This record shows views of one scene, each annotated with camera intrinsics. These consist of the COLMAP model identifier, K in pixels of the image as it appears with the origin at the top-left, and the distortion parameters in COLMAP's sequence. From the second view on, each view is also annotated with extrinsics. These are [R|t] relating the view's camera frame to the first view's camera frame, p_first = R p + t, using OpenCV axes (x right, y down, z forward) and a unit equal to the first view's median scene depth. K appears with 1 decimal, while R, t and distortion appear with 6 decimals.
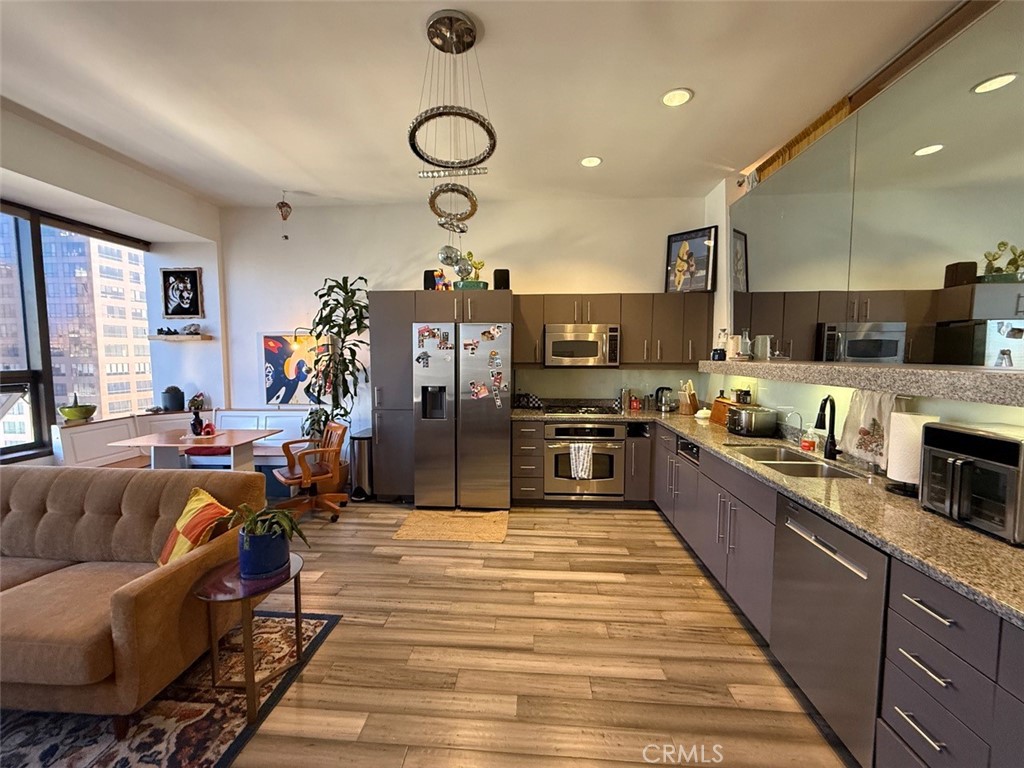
lens RADIAL K [[408.0, 0, 507.7], [0, 408.0, 382.3], [0, 0, 1]] dist [0.001855, -0.000250]
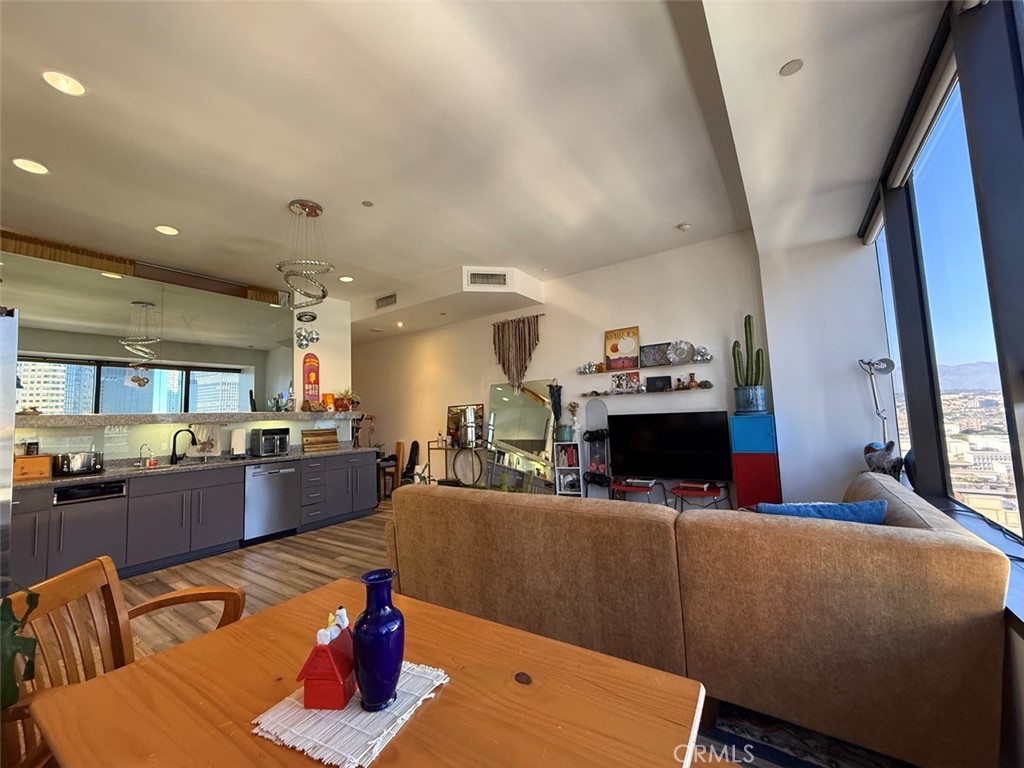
lens RADIAL K [[408.0, 0, 507.7], [0, 408.0, 382.3], [0, 0, 1]] dist [0.001855, -0.000250]
pose [[-0.856500, 0.078734, 0.510107, -0.842175], [0.076130, 0.996758, -0.026020, -0.012498], [-0.510502, 0.016548, -0.859717, 1.034582]]
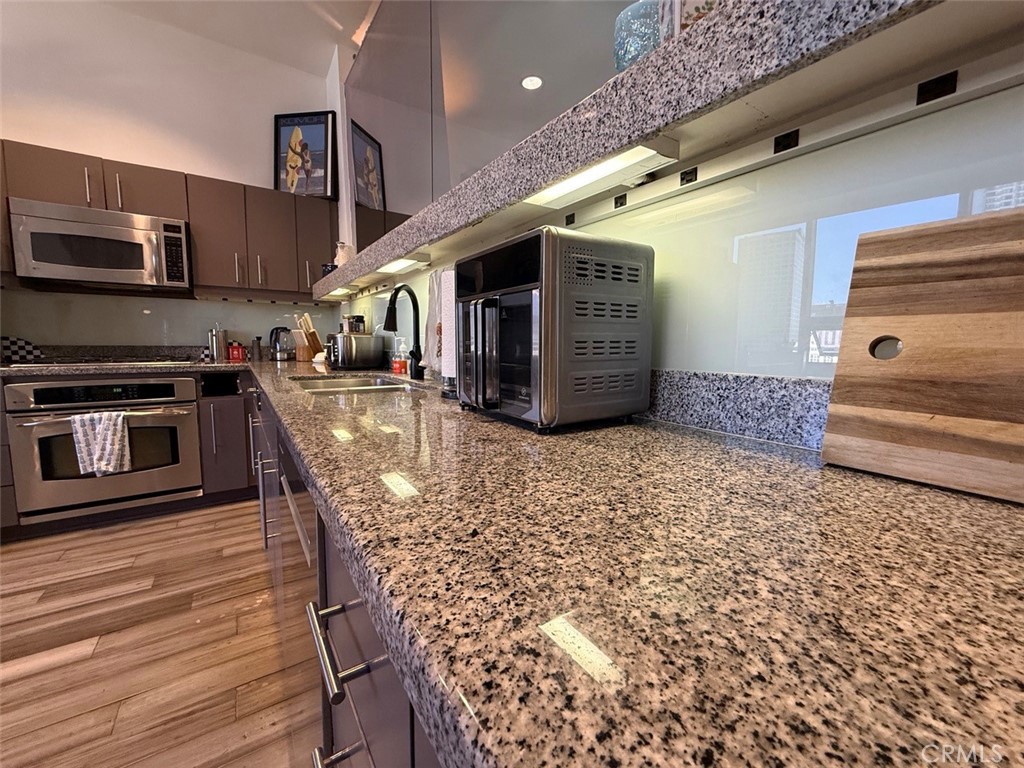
lens RADIAL K [[409.2, 0, 507.9], [0, 409.2, 381.3], [0, 0, 1]] dist [0.000551, 0.000064]
pose [[0.793358, -0.051588, 0.606565, 0.271867], [0.033471, 0.998592, 0.041151, 0.095299], [-0.607834, -0.012345, 0.793968, 0.185717]]
